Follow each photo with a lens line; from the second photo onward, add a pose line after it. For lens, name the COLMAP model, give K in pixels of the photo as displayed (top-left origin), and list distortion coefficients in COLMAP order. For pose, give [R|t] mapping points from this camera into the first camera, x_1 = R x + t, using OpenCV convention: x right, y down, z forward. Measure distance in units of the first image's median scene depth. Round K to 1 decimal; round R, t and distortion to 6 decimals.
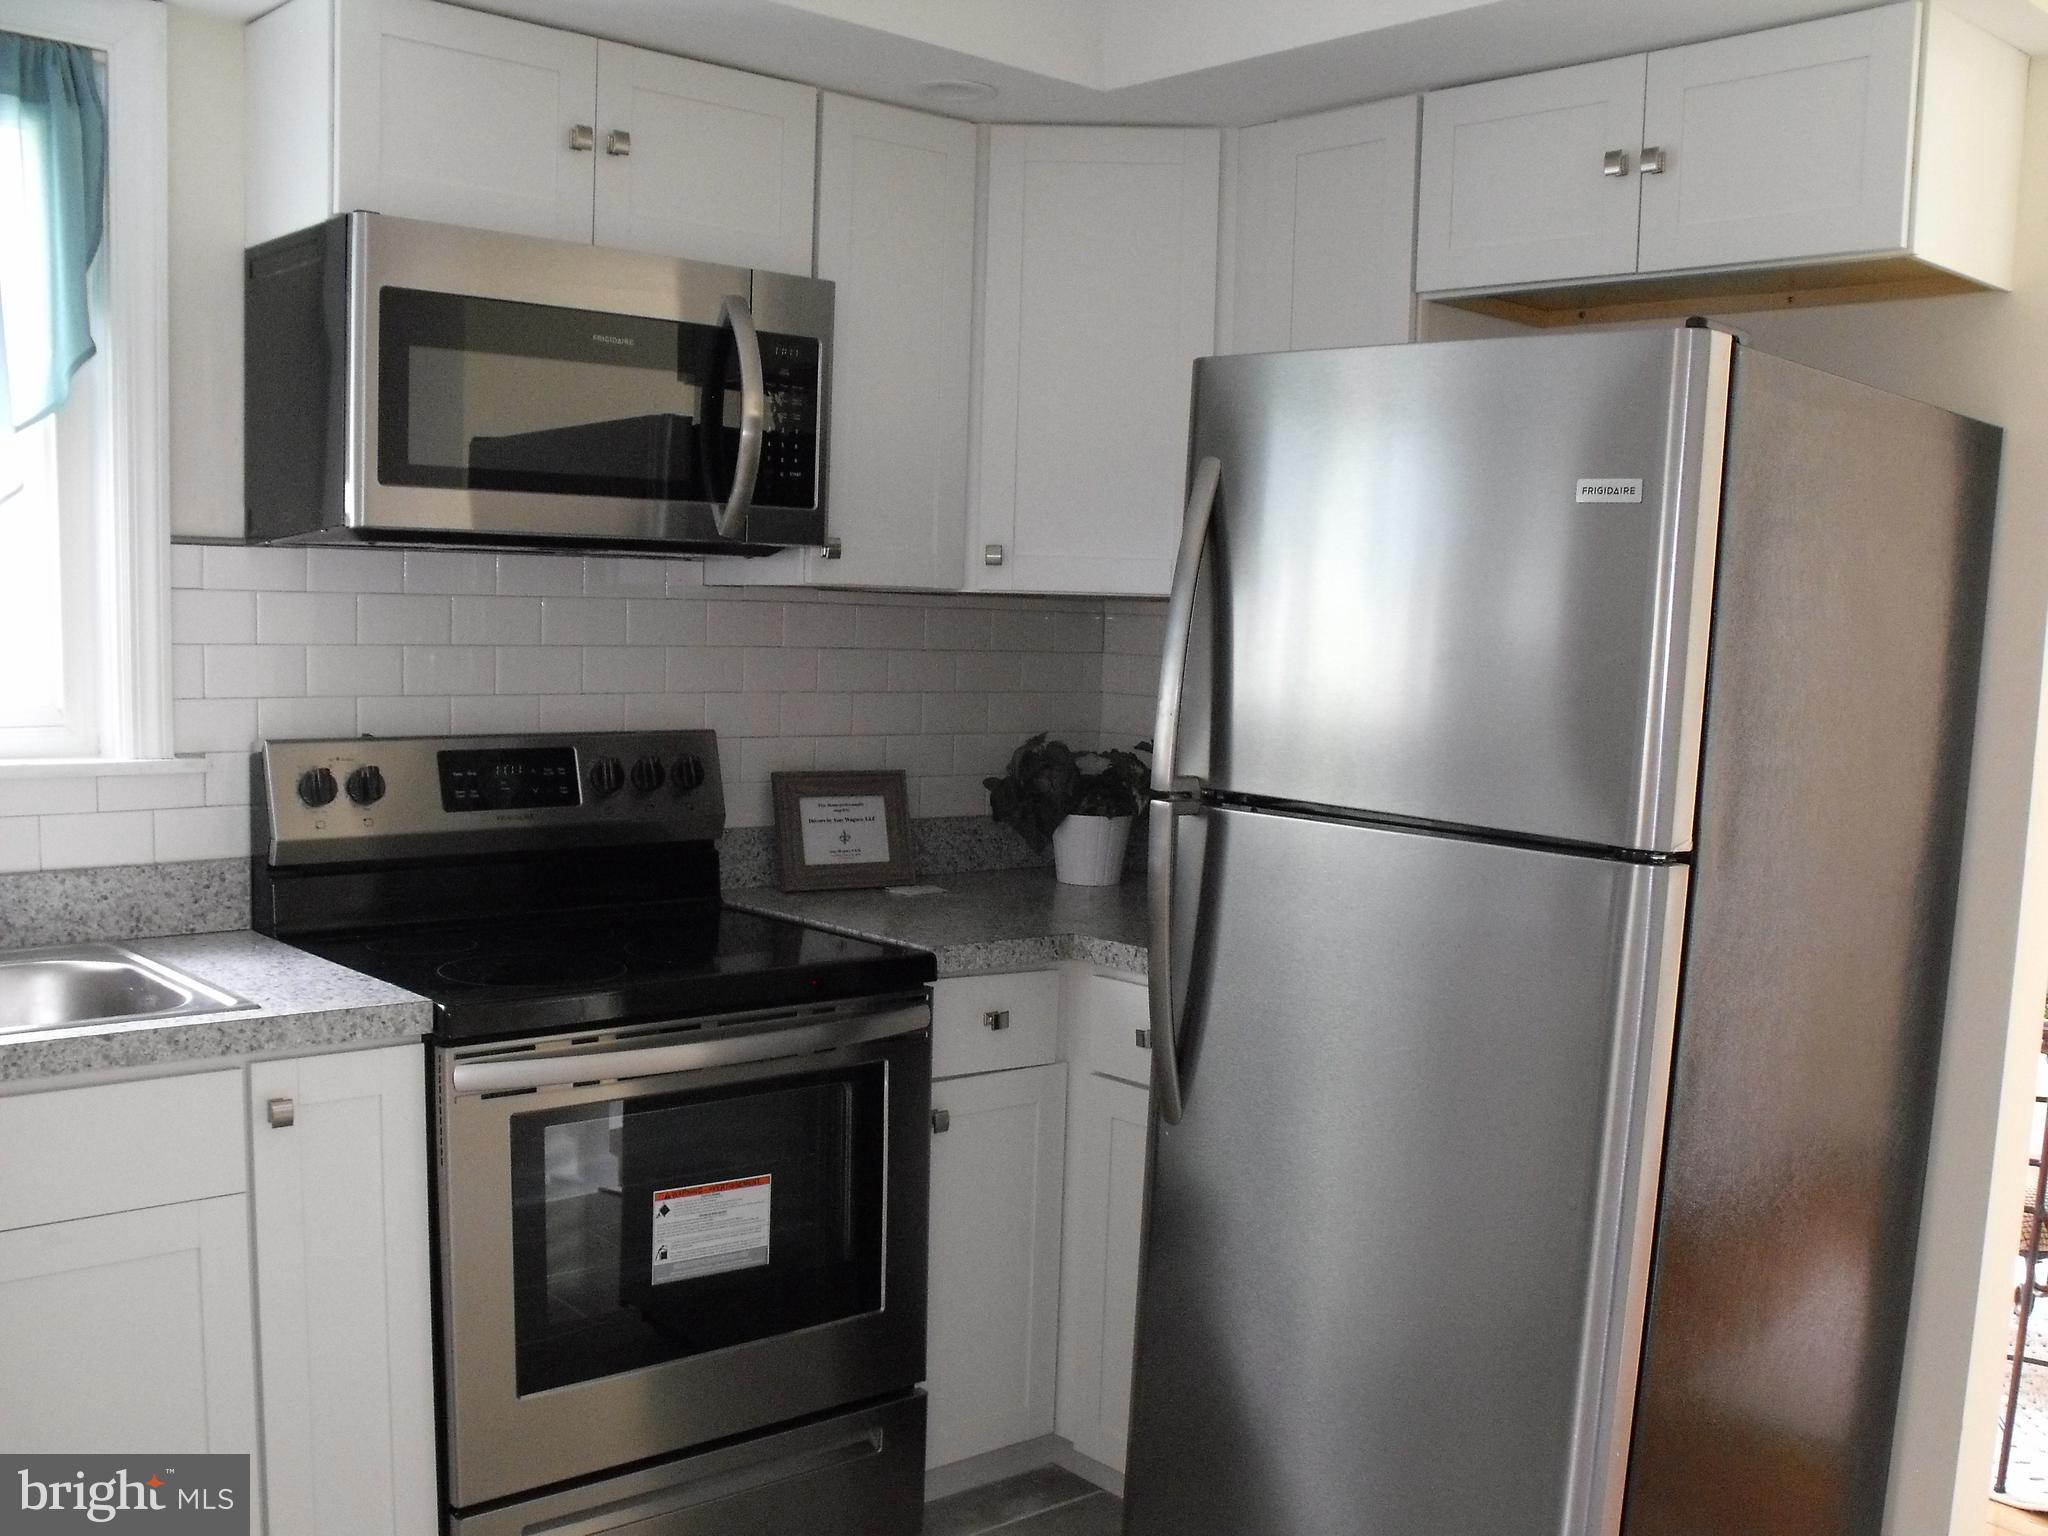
lens RADIAL K [[2016.7, 0, 1081.9], [0, 2016.7, 886.2], [0, 0, 1]] dist [-0.235544, 0.255438]
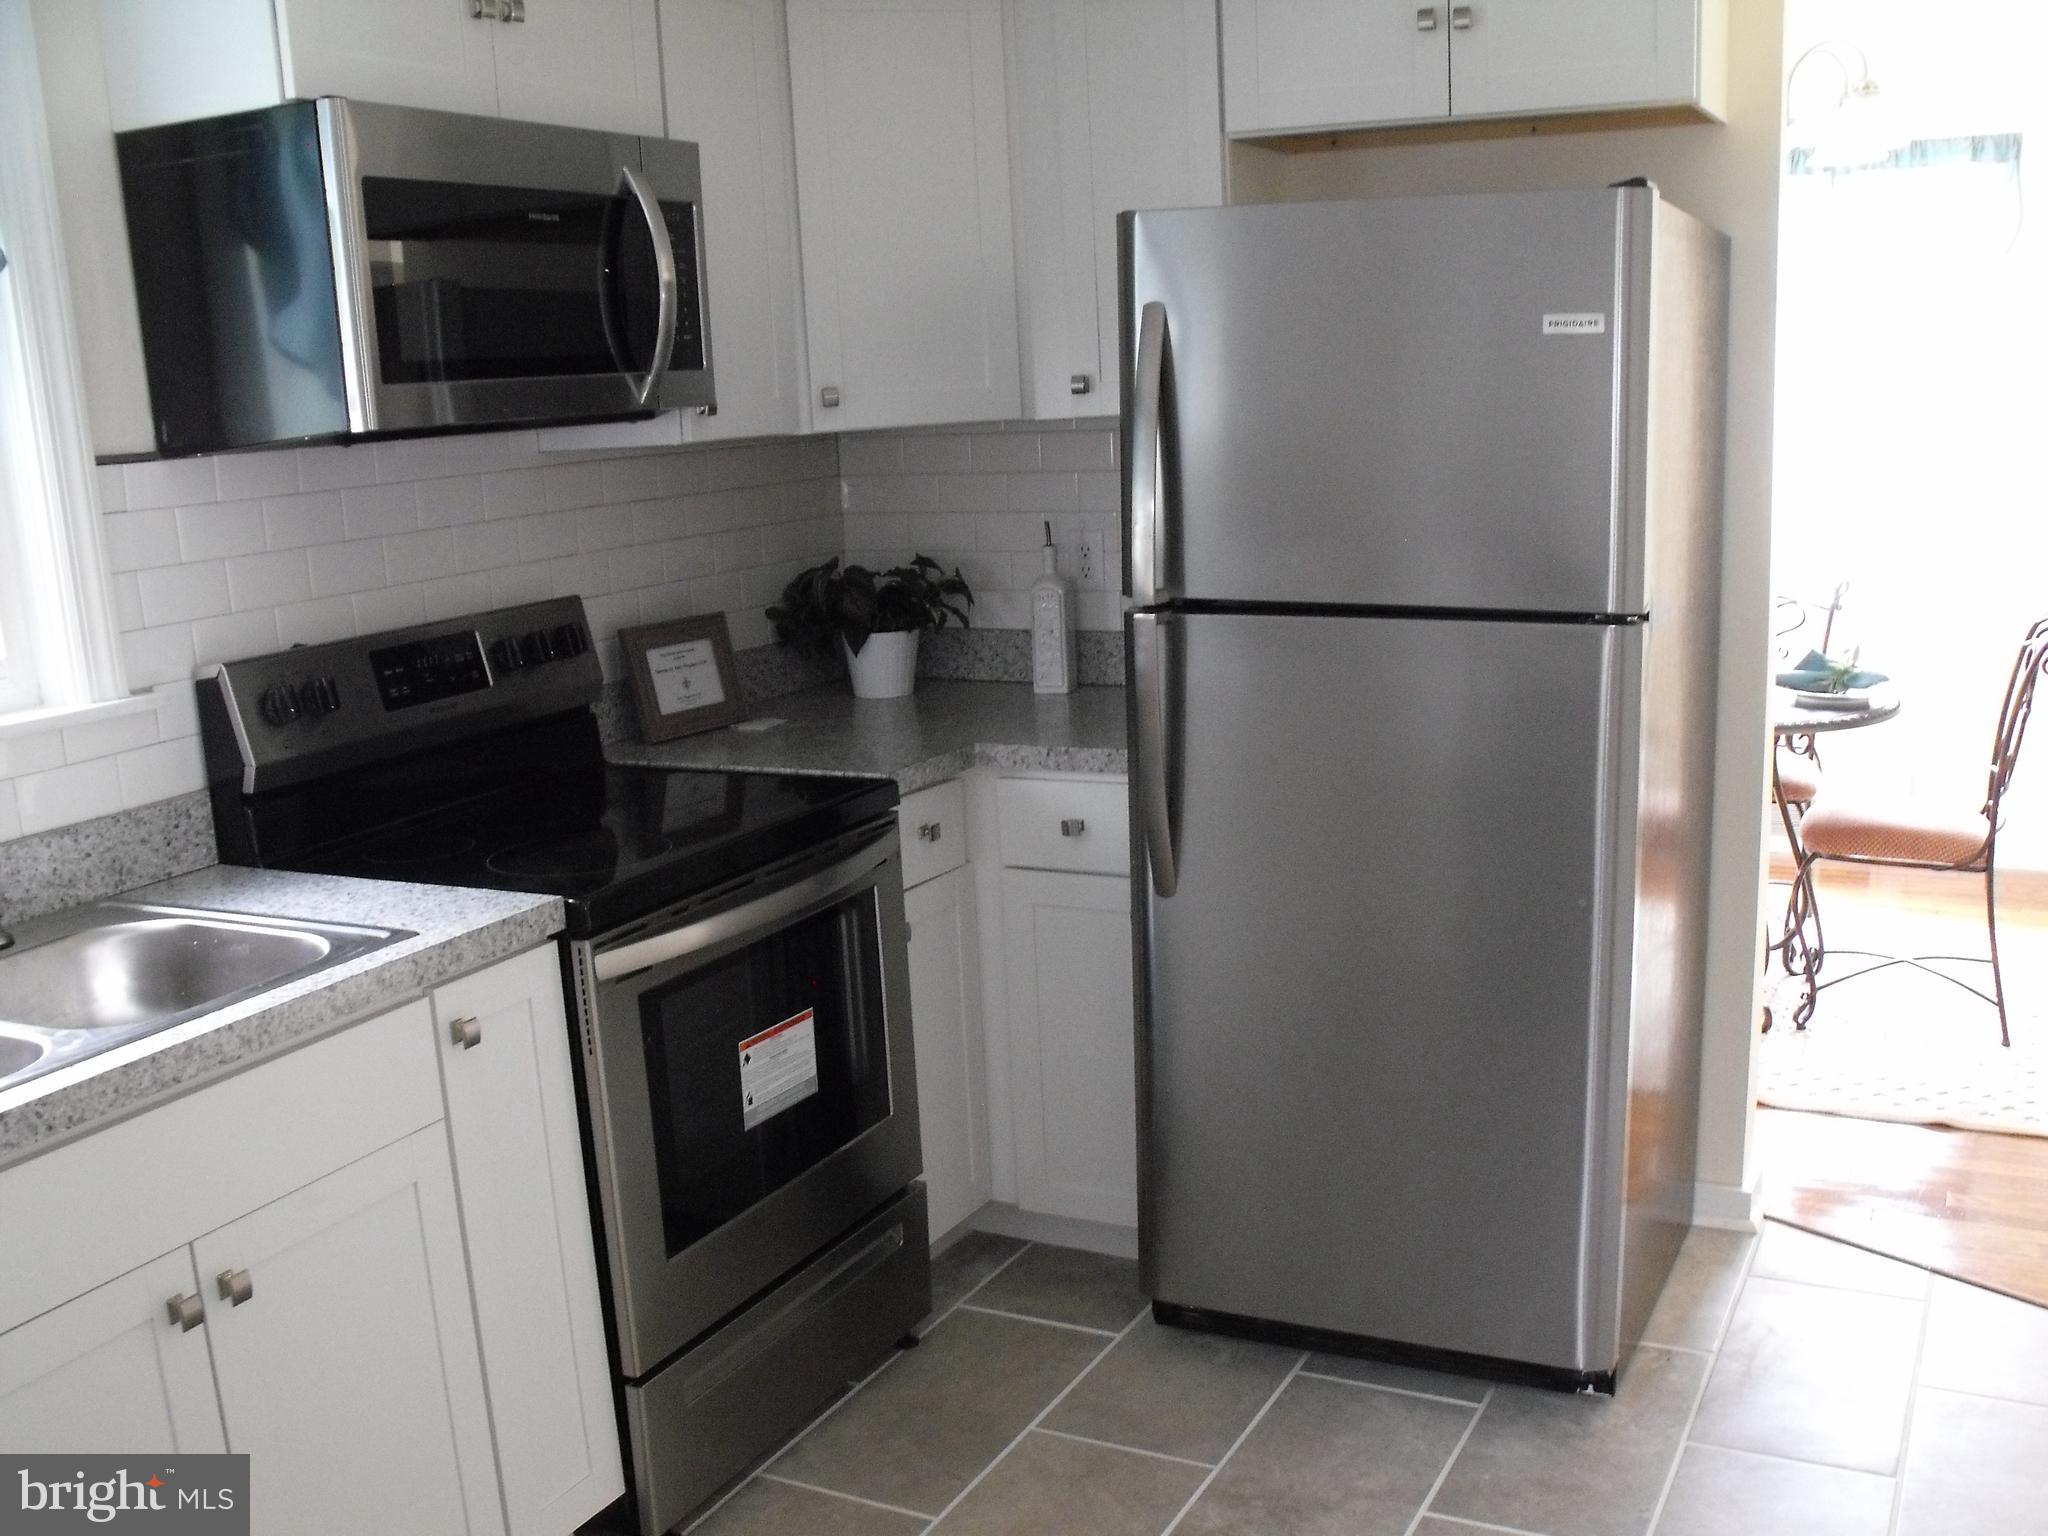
lens RADIAL K [[2016.7, 0, 1081.9], [0, 2016.7, 886.2], [0, 0, 1]] dist [-0.235544, 0.255438]
pose [[0.927622, -0.161433, 0.336834, -0.371893], [0.121305, 0.983101, 0.137102, -0.048022], [-0.353275, -0.086319, 0.931529, -0.038375]]
